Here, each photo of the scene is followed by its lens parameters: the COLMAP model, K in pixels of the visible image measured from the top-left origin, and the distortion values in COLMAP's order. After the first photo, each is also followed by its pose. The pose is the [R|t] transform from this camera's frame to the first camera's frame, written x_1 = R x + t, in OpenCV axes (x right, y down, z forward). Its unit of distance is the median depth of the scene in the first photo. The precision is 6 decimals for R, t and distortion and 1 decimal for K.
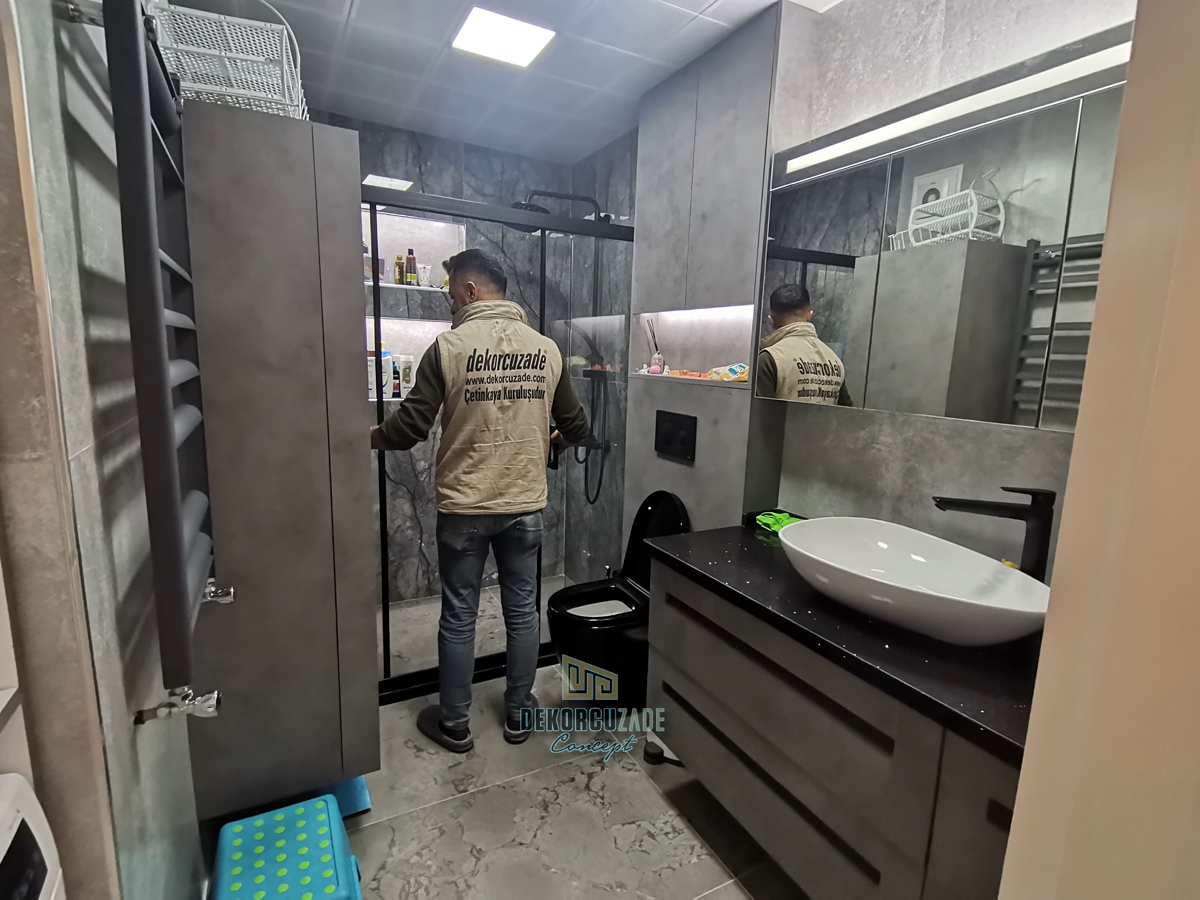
lens RADIAL K [[600.5, 0, 610.8], [0, 600.5, 464.7], [0, 0, 1]] dist [0.030776, -0.022693]
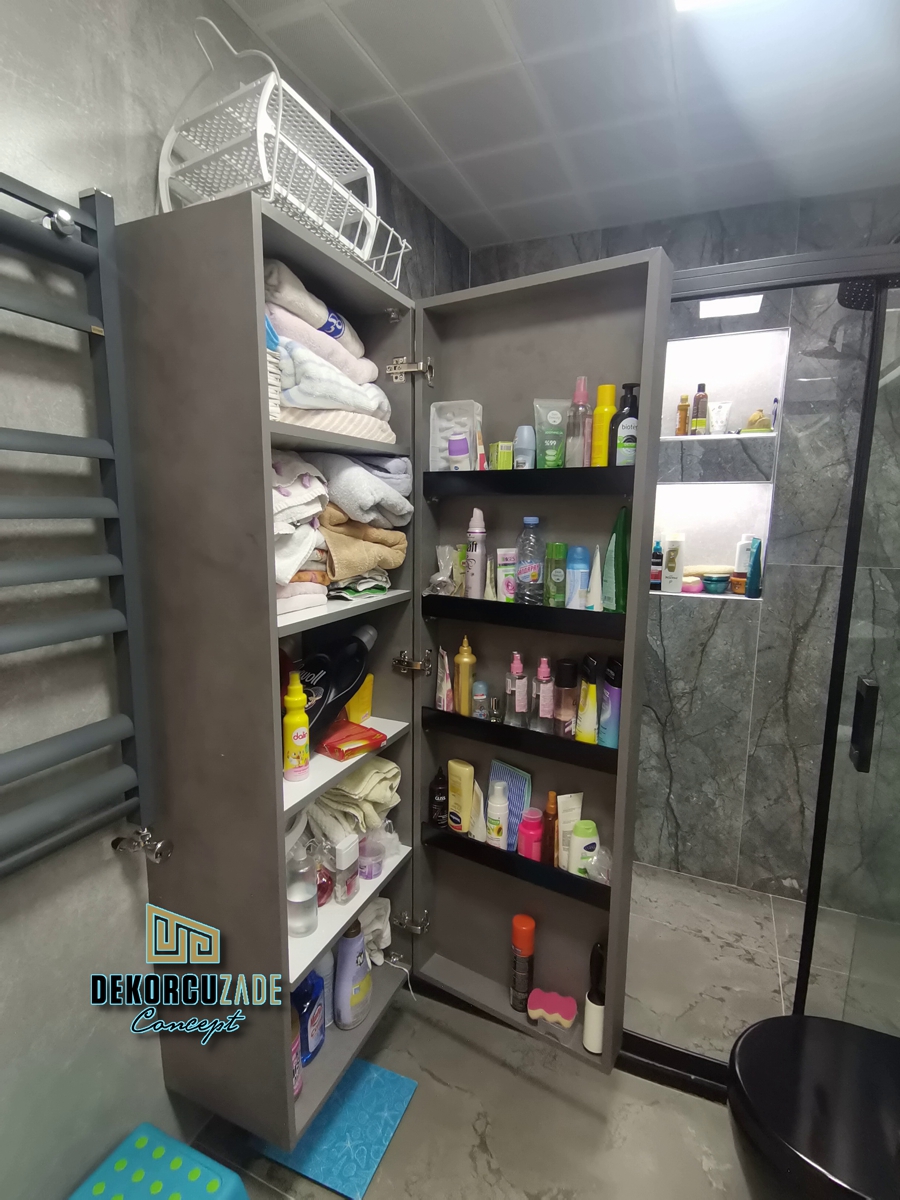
lens RADIAL K [[600.5, 0, 439.3], [0, 600.5, 603.3], [0, 0, 1]] dist [0.030776, -0.022693]
pose [[0.587885, 0.098979, -0.802866, 0.081111], [-0.136019, 0.990451, 0.022507, -0.076060], [0.797427, 0.095973, 0.595734, 0.355223]]
